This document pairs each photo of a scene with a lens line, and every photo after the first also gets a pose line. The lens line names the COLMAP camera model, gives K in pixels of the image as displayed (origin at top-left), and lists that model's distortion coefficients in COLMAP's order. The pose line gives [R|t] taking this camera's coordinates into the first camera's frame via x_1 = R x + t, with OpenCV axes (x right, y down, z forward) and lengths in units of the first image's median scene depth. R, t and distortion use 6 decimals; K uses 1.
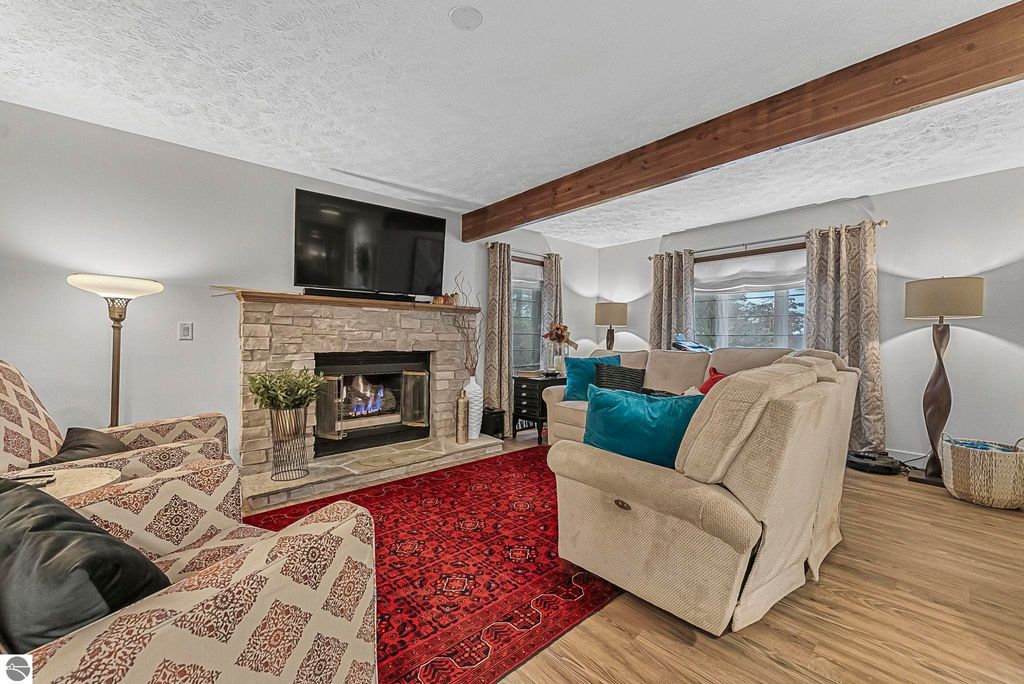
lens RADIAL K [[410.7, 0, 513.3], [0, 410.7, 338.6], [0, 0, 1]] dist [-0.005108, 0.000289]
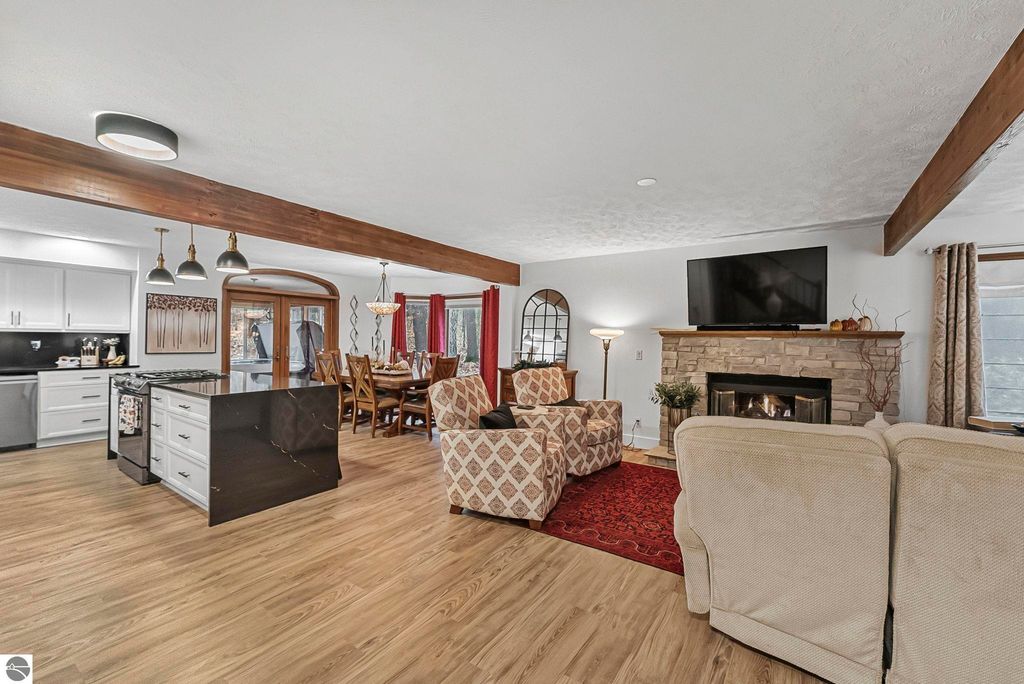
lens RADIAL K [[425.3, 0, 523.3], [0, 425.3, 340.6], [0, 0, 1]] dist [-0.009529, 0.002069]
pose [[0.235401, -0.000282, -0.971898, 0.673859], [-0.015067, 0.999879, -0.003939, -0.049959], [0.971781, 0.015571, 0.235369, 0.062152]]
